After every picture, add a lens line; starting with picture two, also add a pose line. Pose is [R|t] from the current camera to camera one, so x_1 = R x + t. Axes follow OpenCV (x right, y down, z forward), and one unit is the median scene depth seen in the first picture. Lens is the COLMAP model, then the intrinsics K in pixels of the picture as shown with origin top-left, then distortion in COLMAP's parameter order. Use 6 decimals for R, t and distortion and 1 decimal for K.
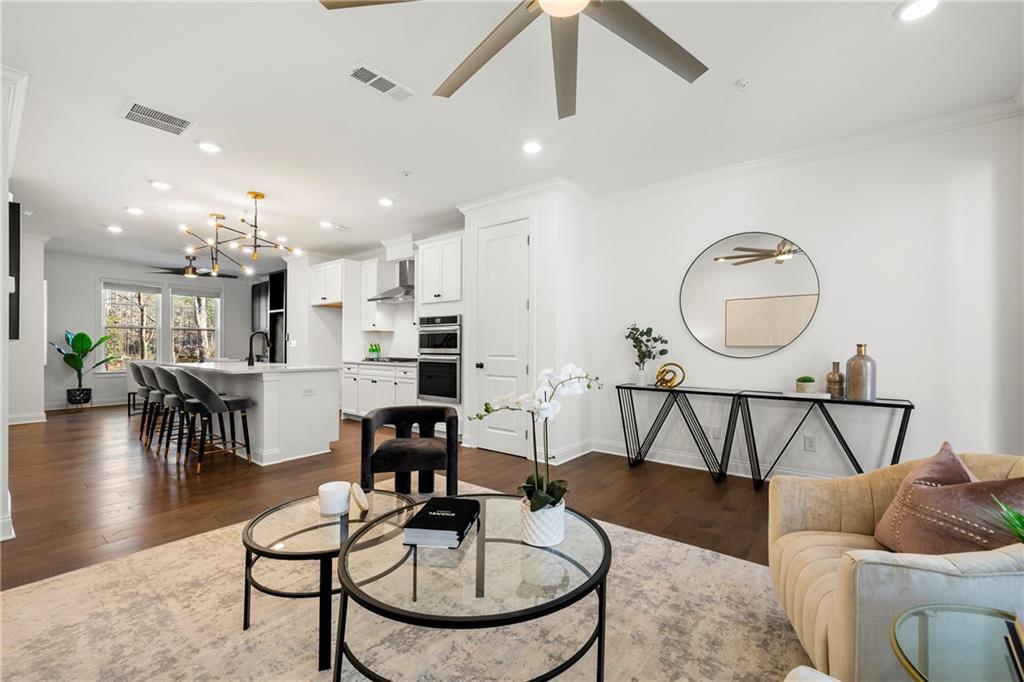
lens RADIAL K [[411.1, 0, 507.4], [0, 411.1, 345.7], [0, 0, 1]] dist [-0.000528, -0.000032]
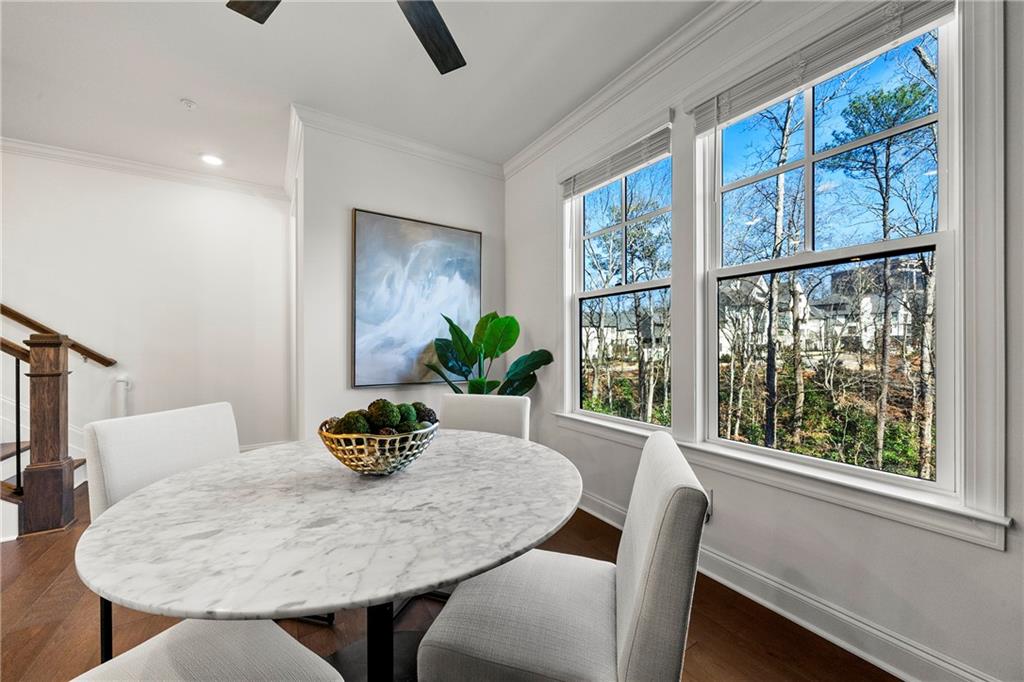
lens RADIAL K [[378.3, 0, 506.4], [0, 378.3, 345.7], [0, 0, 1]] dist [-0.001280, -0.000189]
pose [[-0.345653, -0.000753, -0.938362, -0.774022], [0.001500, 0.999998, -0.001355, 0.000031], [0.938361, -0.001876, -0.345652, 1.320201]]
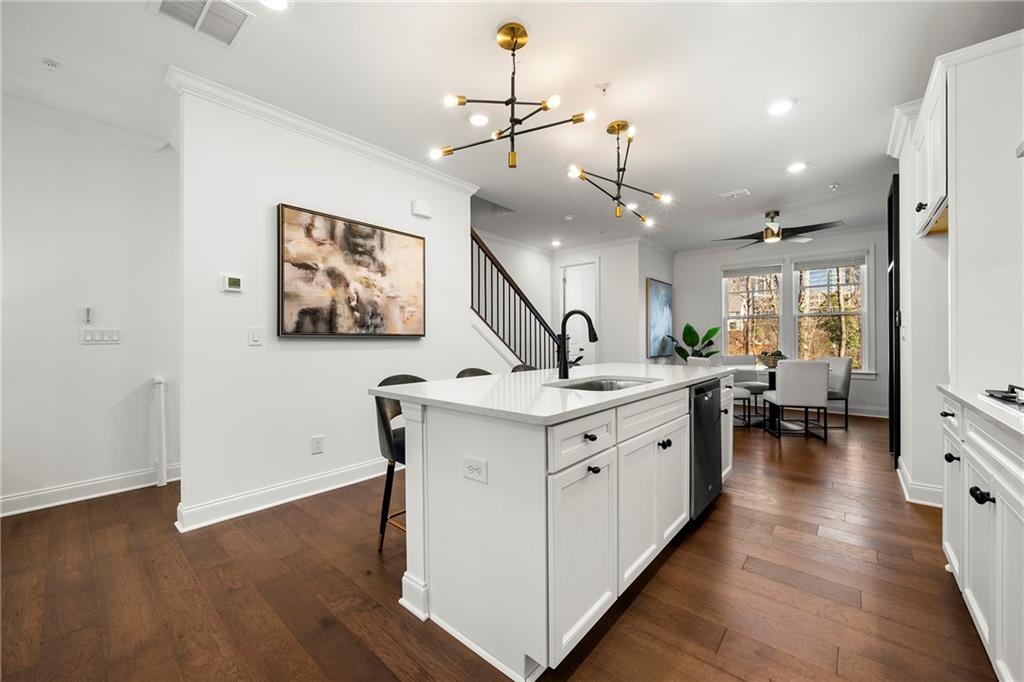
lens RADIAL K [[396.1, 0, 512.0], [0, 396.1, 341.0], [0, 0, 1]] dist [0.000696, 0.000018]
pose [[-0.062634, 0.000610, -0.998036, -0.068260], [0.007892, 0.999969, 0.000116, 0.001398], [0.998005, -0.007870, -0.062637, 0.709655]]
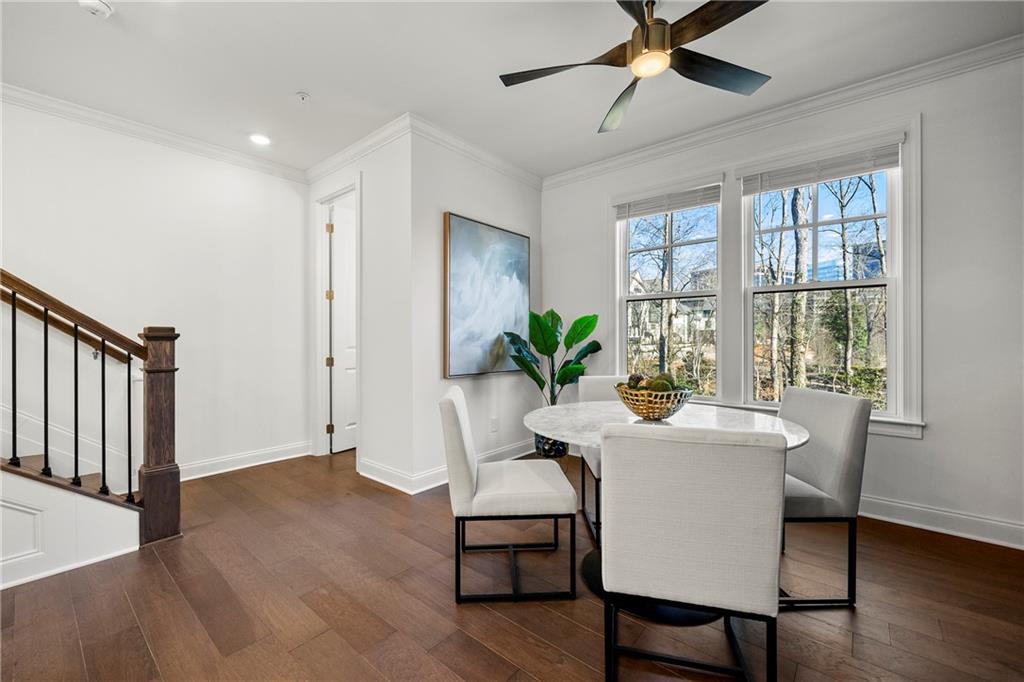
lens RADIAL K [[422.5, 0, 507.1], [0, 422.5, 338.7], [0, 0, 1]] dist [0.000559, 0.000201]
pose [[-0.048775, -0.001507, -0.998809, -0.598052], [0.004066, 0.999990, -0.001707, 0.000079], [0.998802, -0.004144, -0.048768, 1.102821]]
